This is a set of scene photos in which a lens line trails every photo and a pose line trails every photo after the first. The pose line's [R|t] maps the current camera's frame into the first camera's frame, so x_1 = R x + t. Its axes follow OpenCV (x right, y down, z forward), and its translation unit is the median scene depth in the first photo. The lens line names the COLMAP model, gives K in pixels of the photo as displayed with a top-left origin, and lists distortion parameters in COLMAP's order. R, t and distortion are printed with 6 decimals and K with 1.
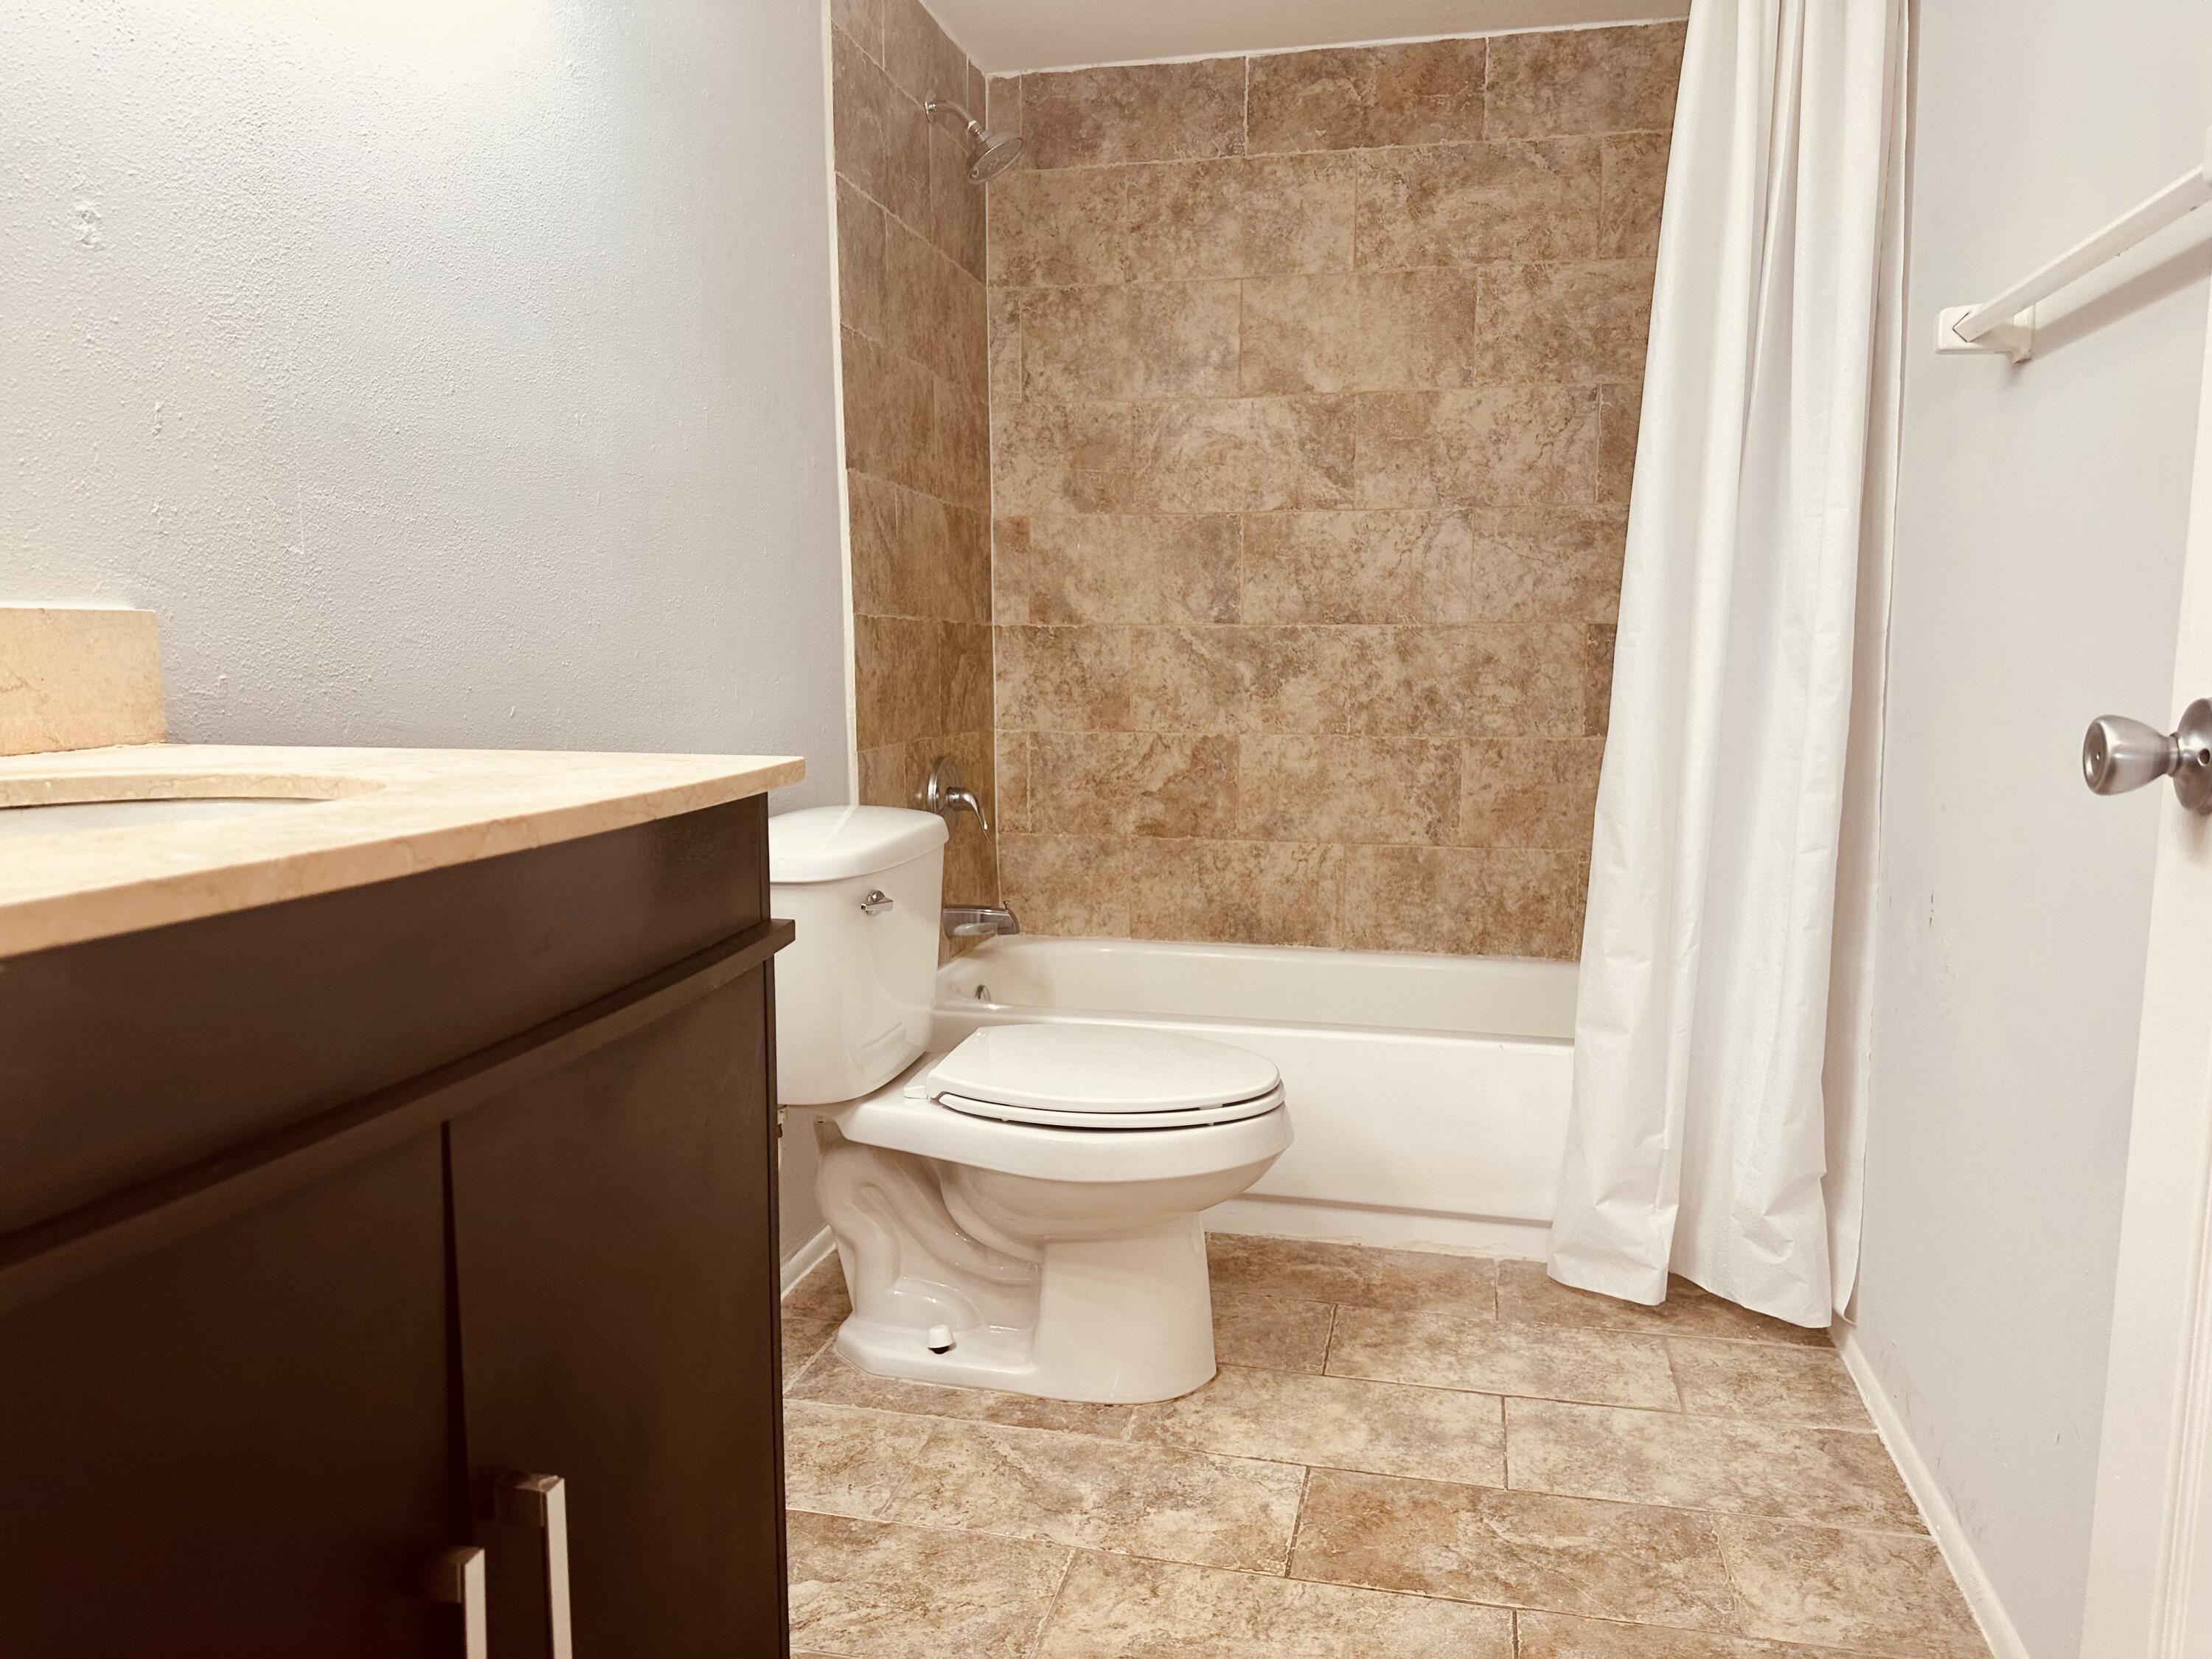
lens RADIAL K [[1556.2, 0, 1106.6], [0, 1556.2, 839.6], [0, 0, 1]] dist [0.191327, -0.398825]
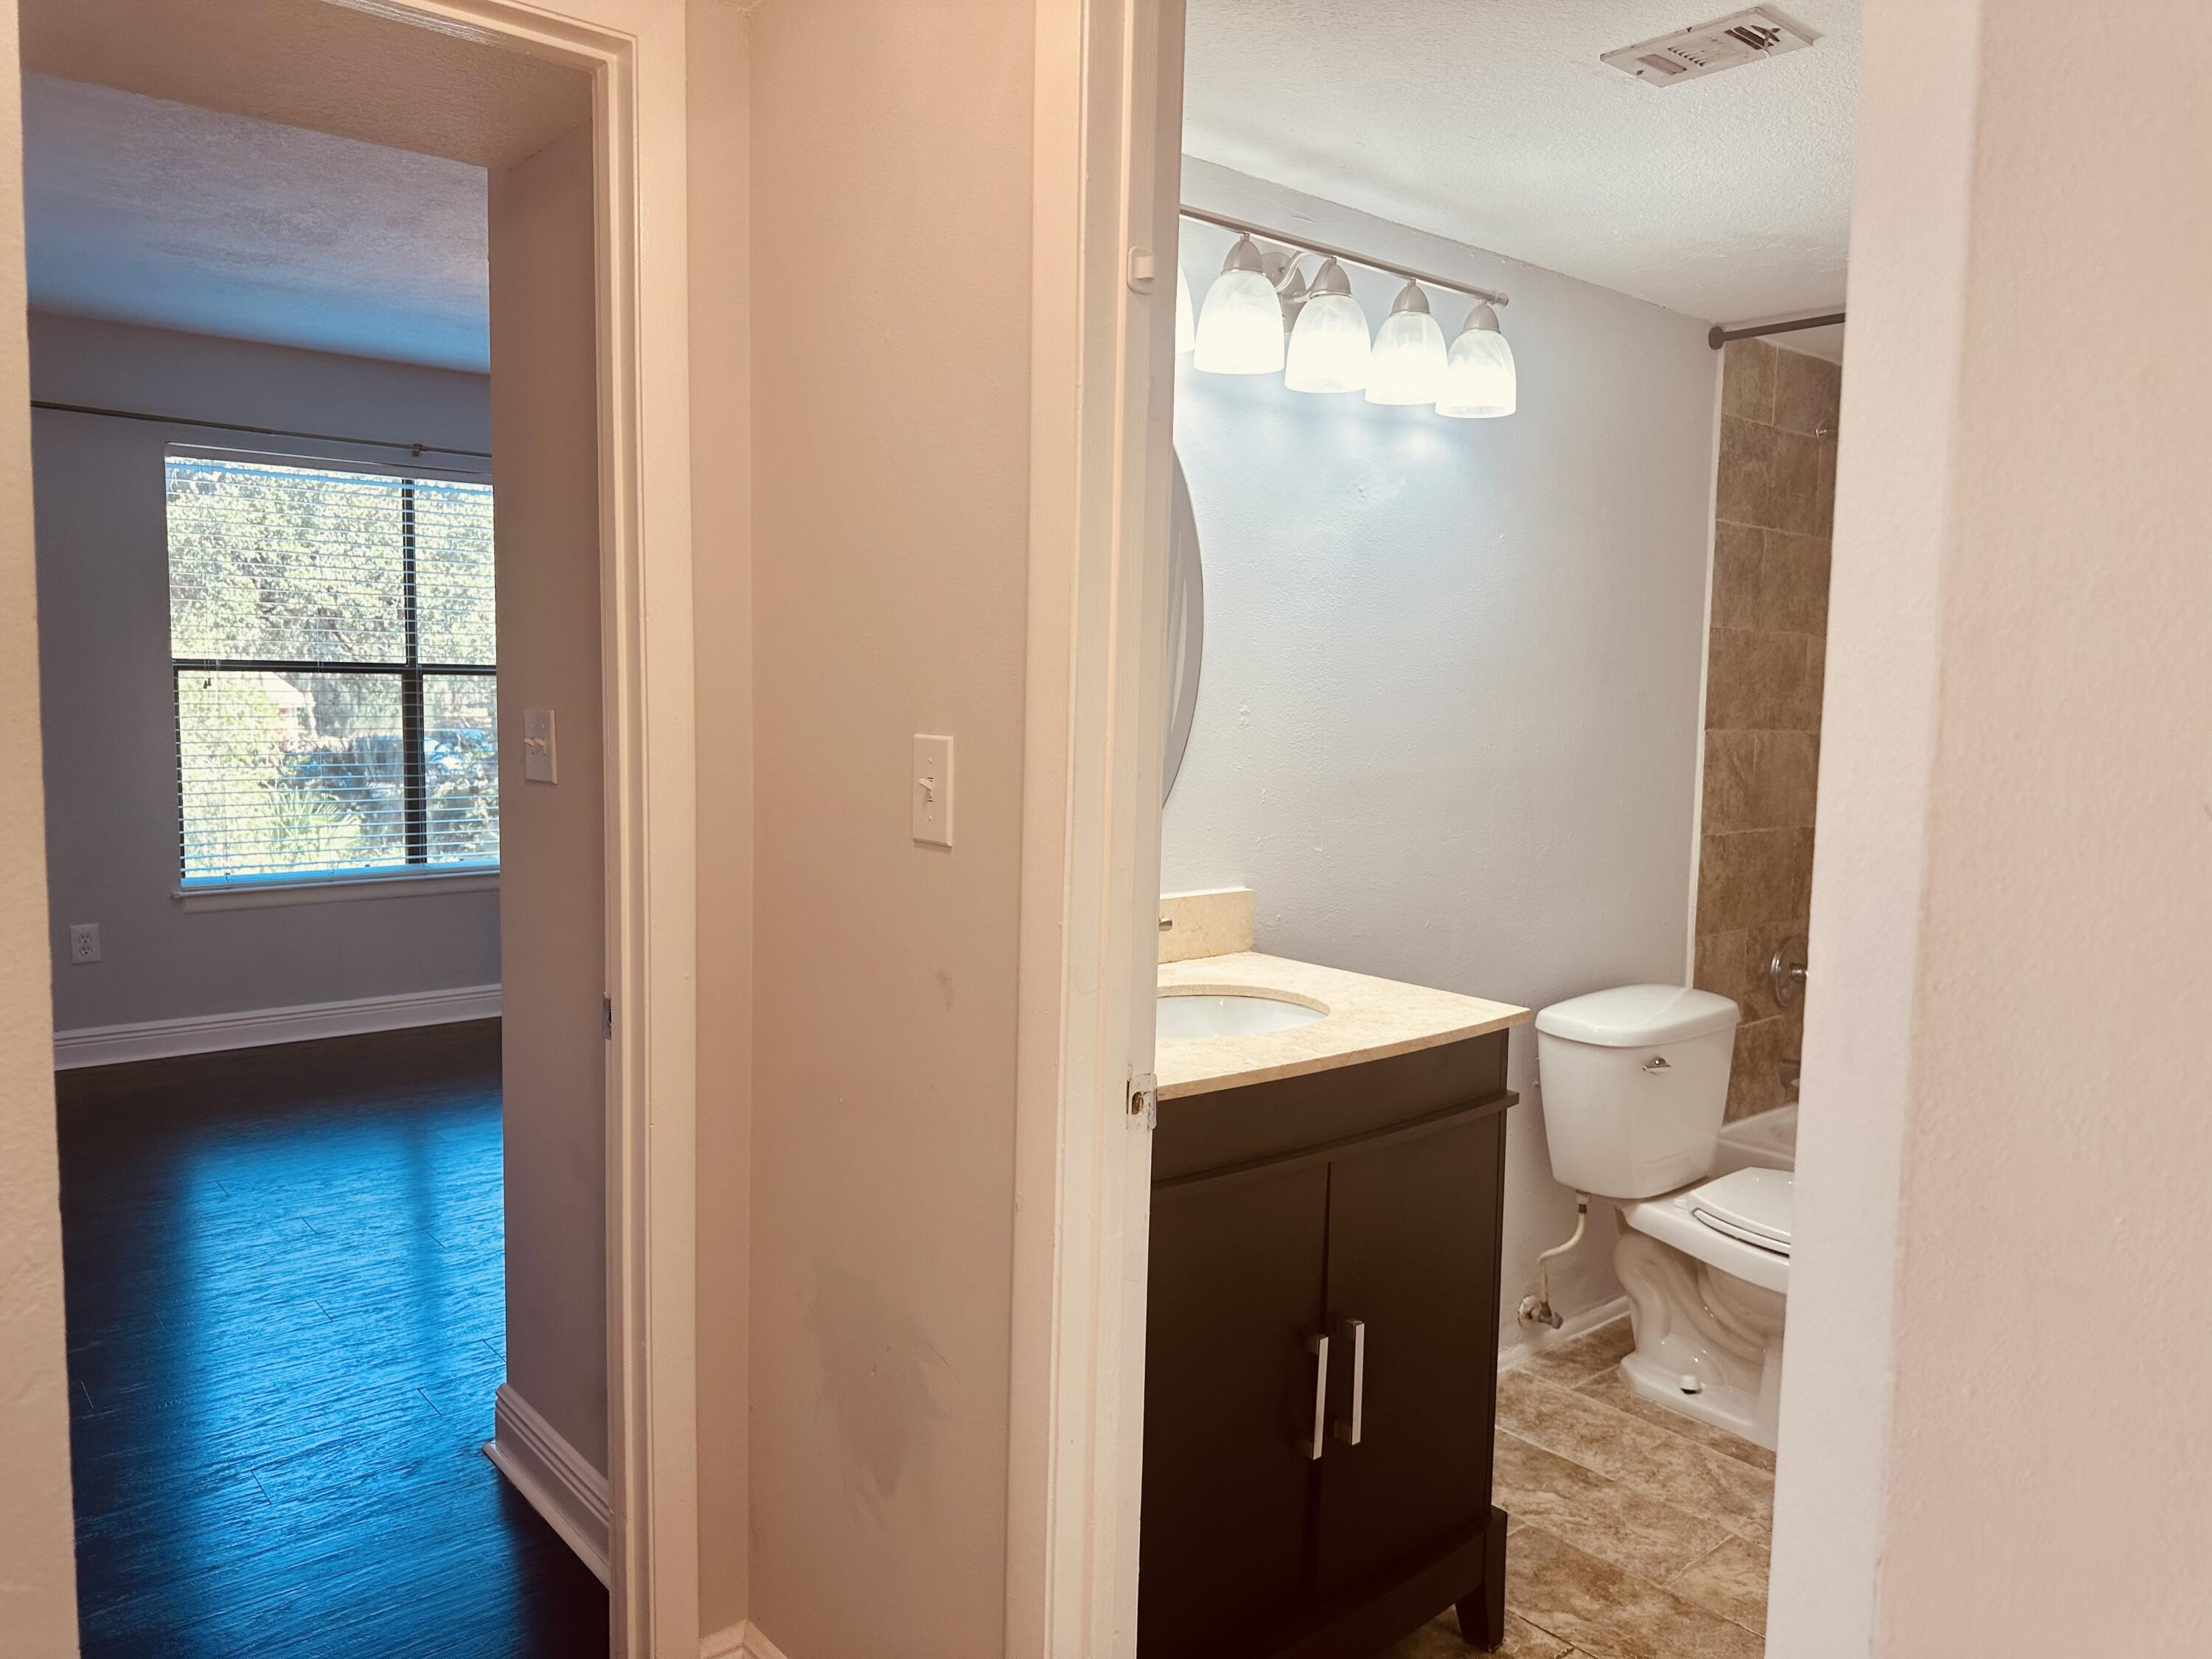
lens RADIAL K [[1537.2, 0, 1106.0], [0, 1537.2, 829.5], [0, 0, 1]] dist [0.065642, -0.096108]
pose [[0.804451, 0.072497, -0.589579, 0.253200], [-0.096789, 0.995258, -0.009682, -0.106935], [0.586081, 0.064853, 0.807653, -0.437305]]
